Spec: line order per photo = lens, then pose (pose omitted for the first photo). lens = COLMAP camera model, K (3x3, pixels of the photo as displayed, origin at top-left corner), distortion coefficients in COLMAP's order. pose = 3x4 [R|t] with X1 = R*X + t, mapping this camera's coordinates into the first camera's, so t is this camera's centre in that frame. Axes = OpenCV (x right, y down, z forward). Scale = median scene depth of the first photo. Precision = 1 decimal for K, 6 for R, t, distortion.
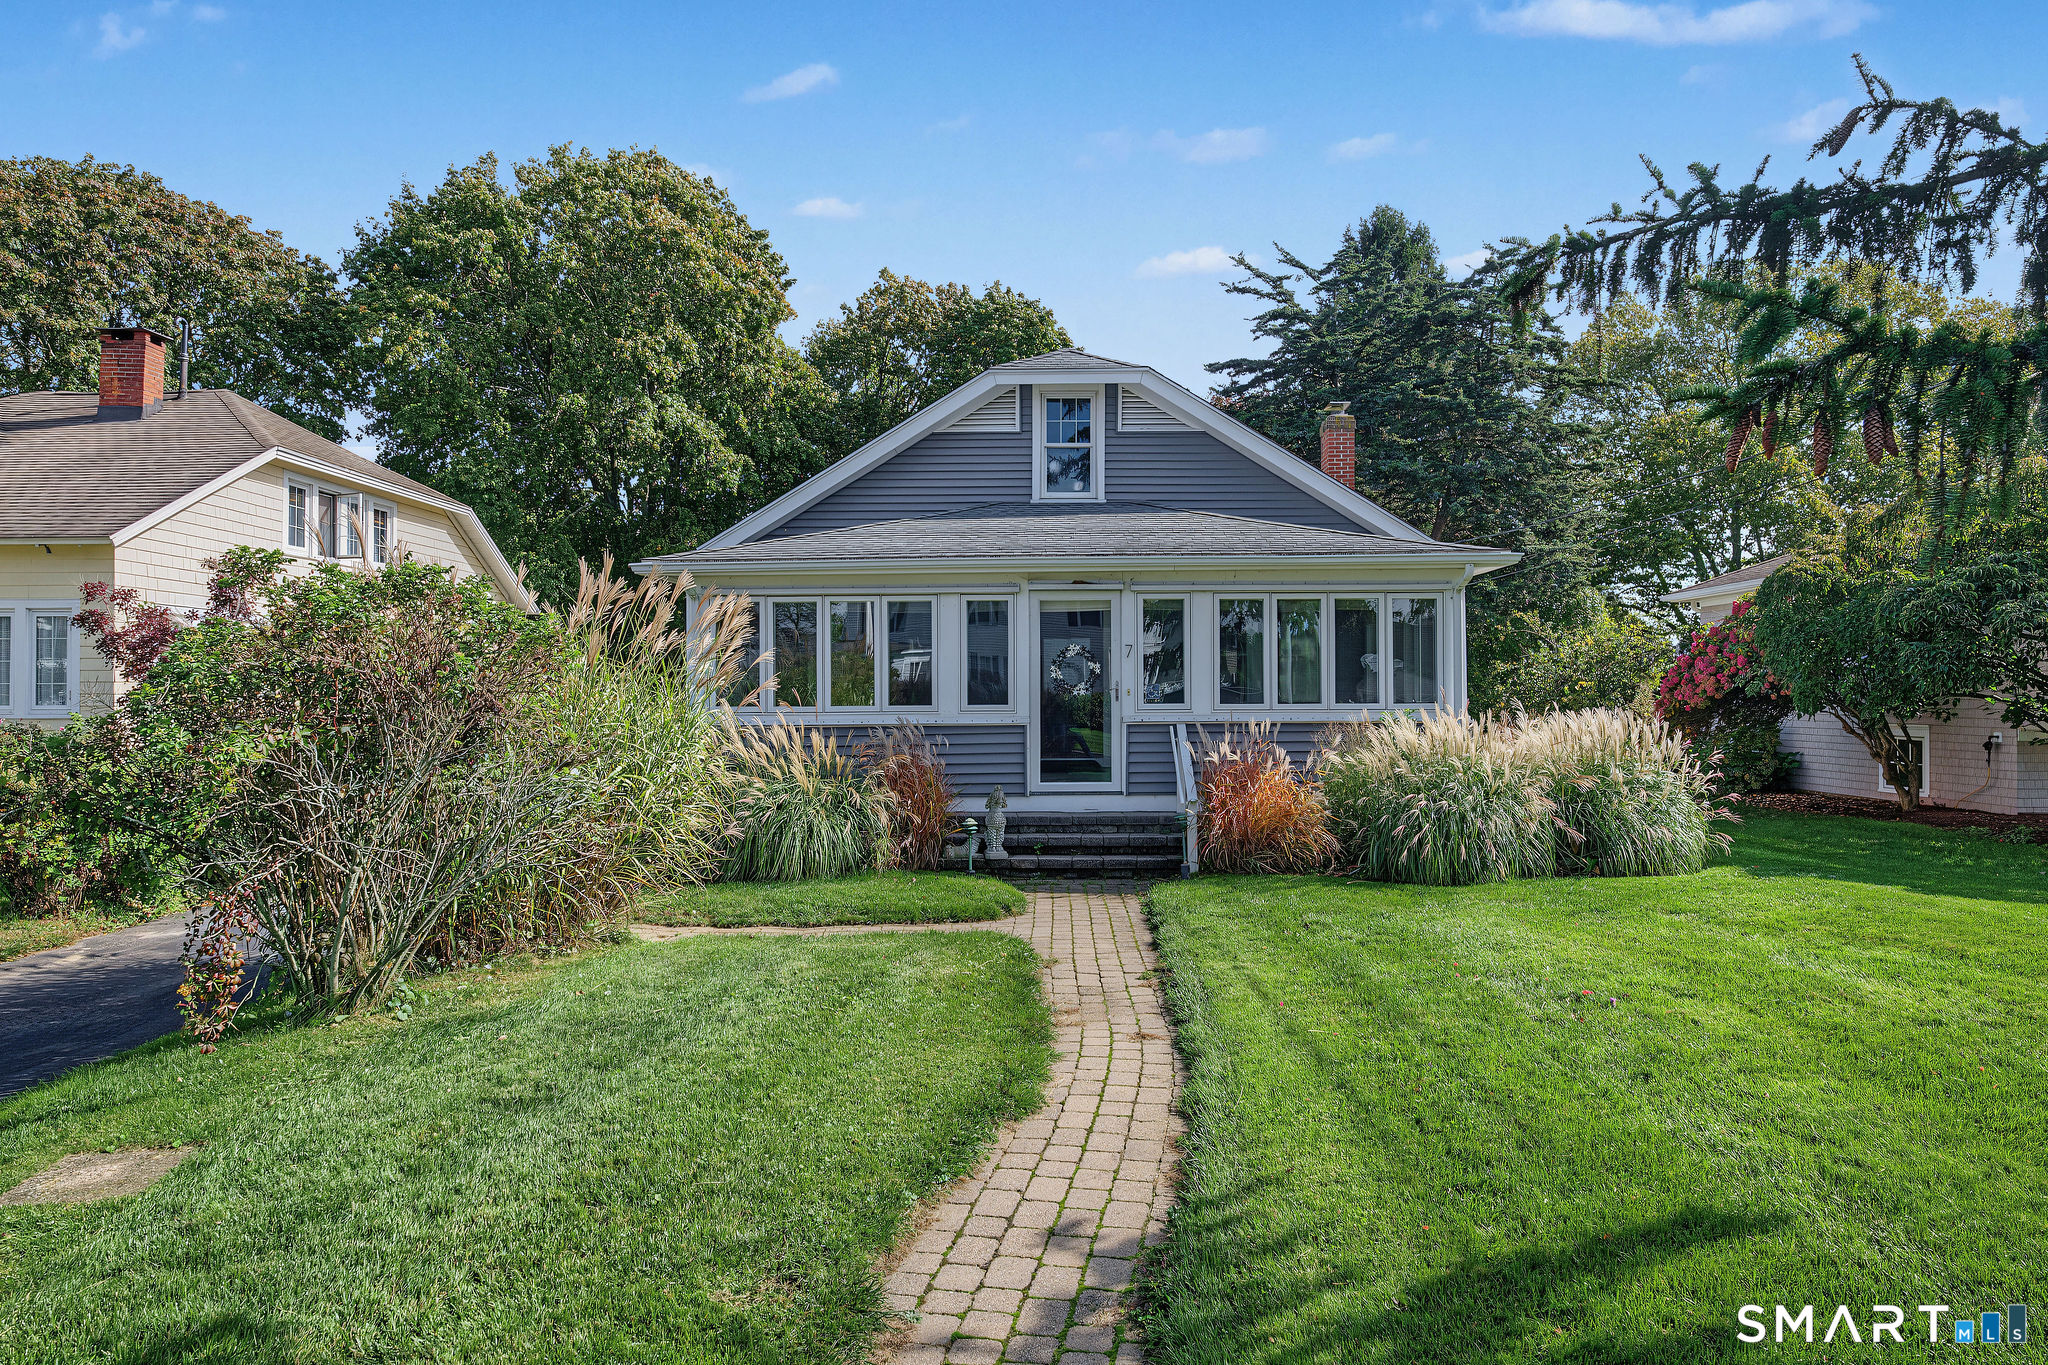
lens RADIAL K [[1137.2, 0, 1020.4], [0, 1137.2, 666.4], [0, 0, 1]] dist [-0.001982, -0.003406]
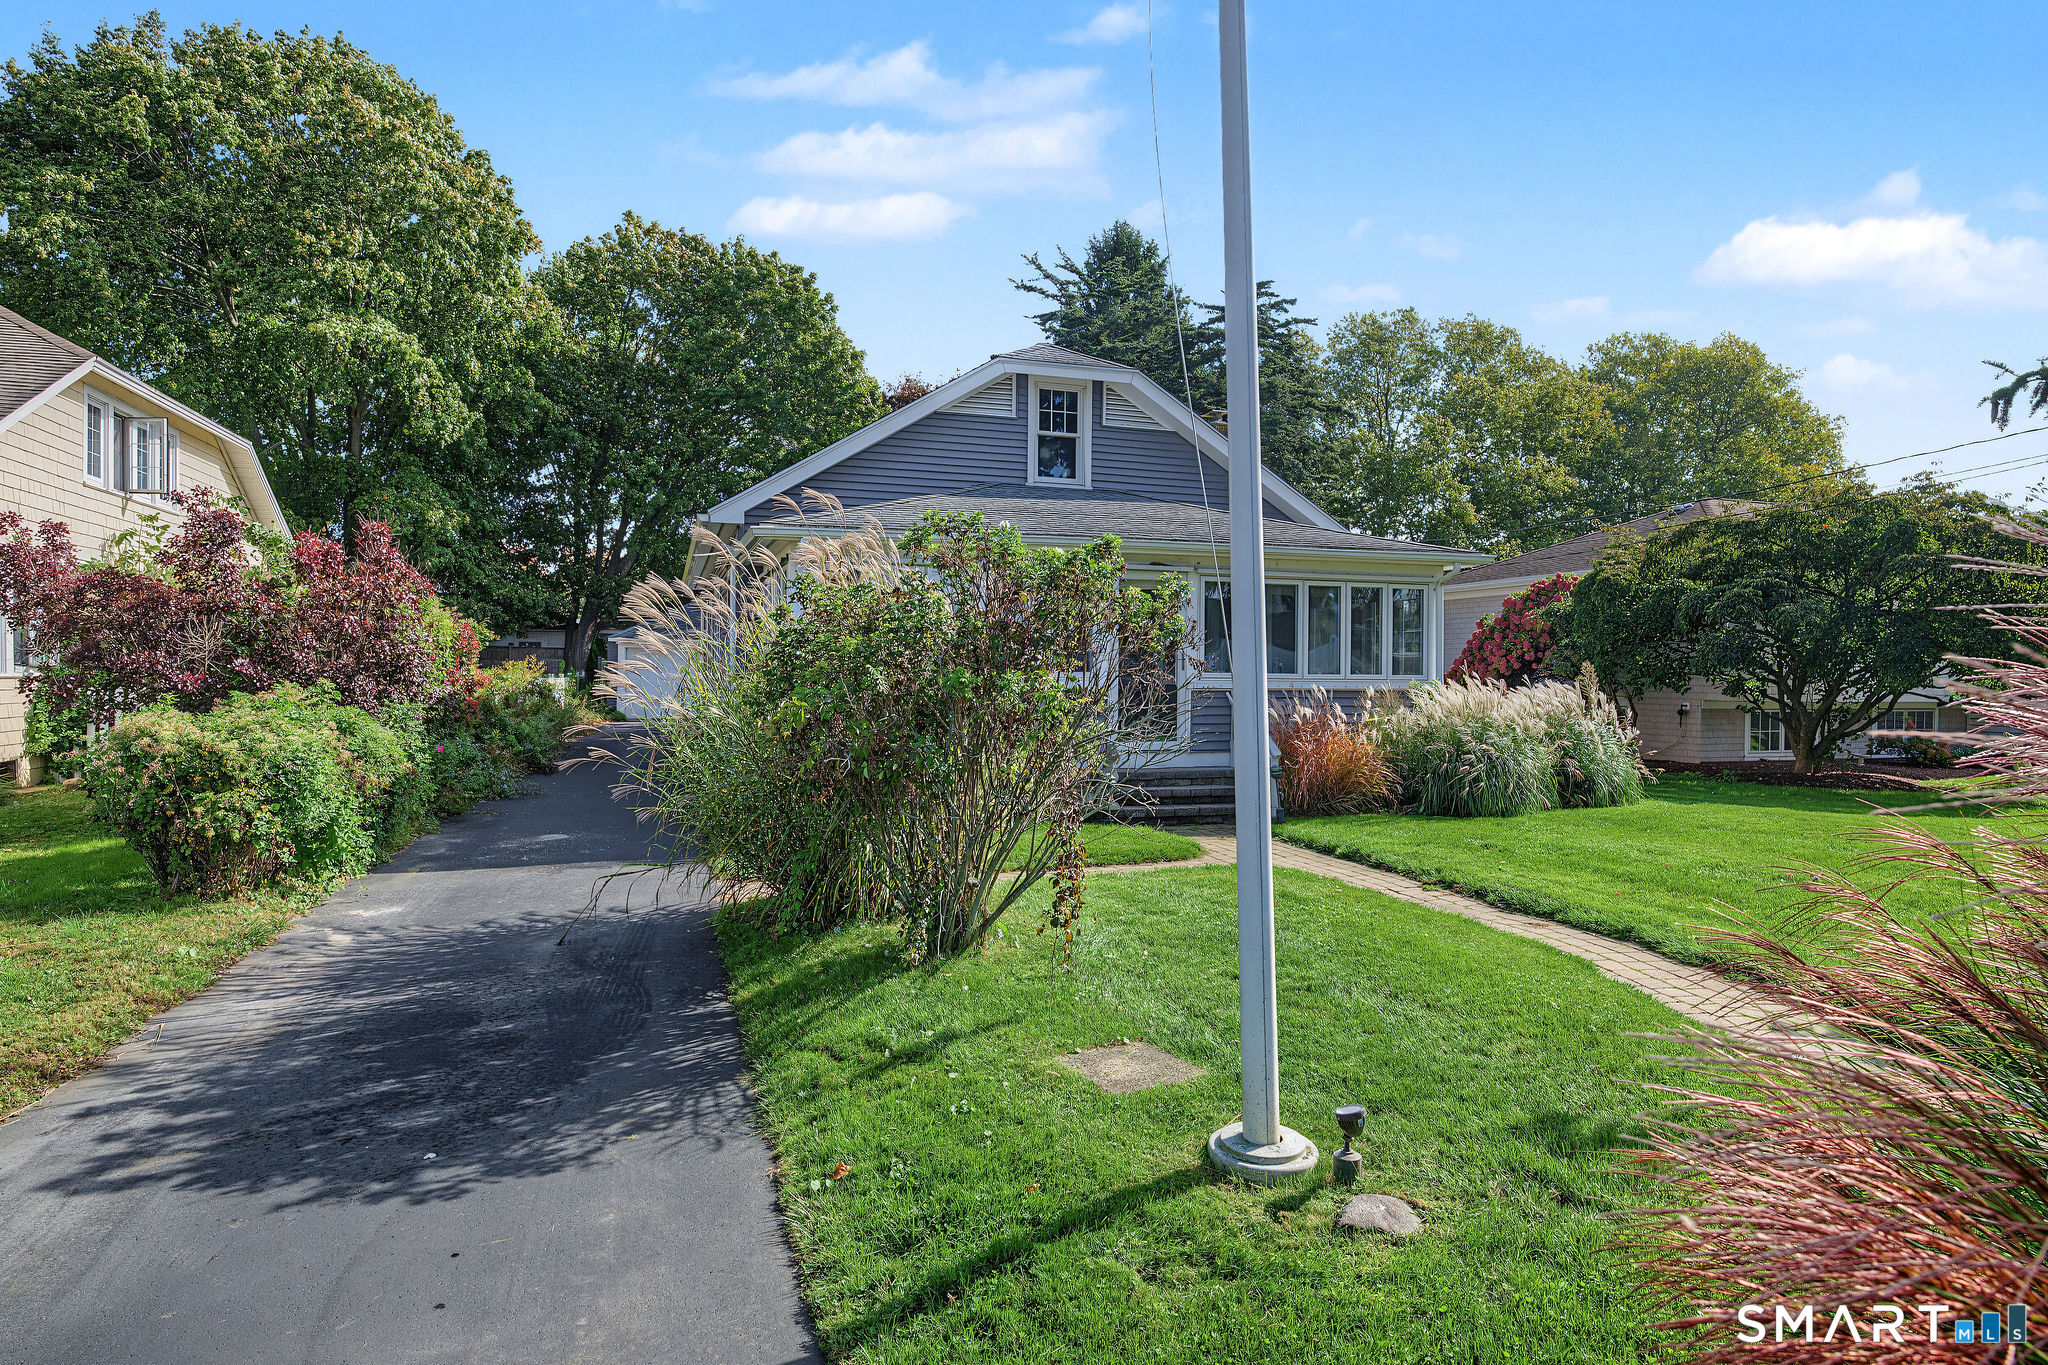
lens RADIAL K [[1137.2, 0, 1020.4], [0, 1137.2, 666.4], [0, 0, 1]] dist [-0.001982, -0.003406]
pose [[0.946941, 0.013121, 0.321141, -0.335522], [-0.019191, 0.999692, 0.015742, 0.009414], [-0.320835, -0.021070, 0.946901, -0.014270]]
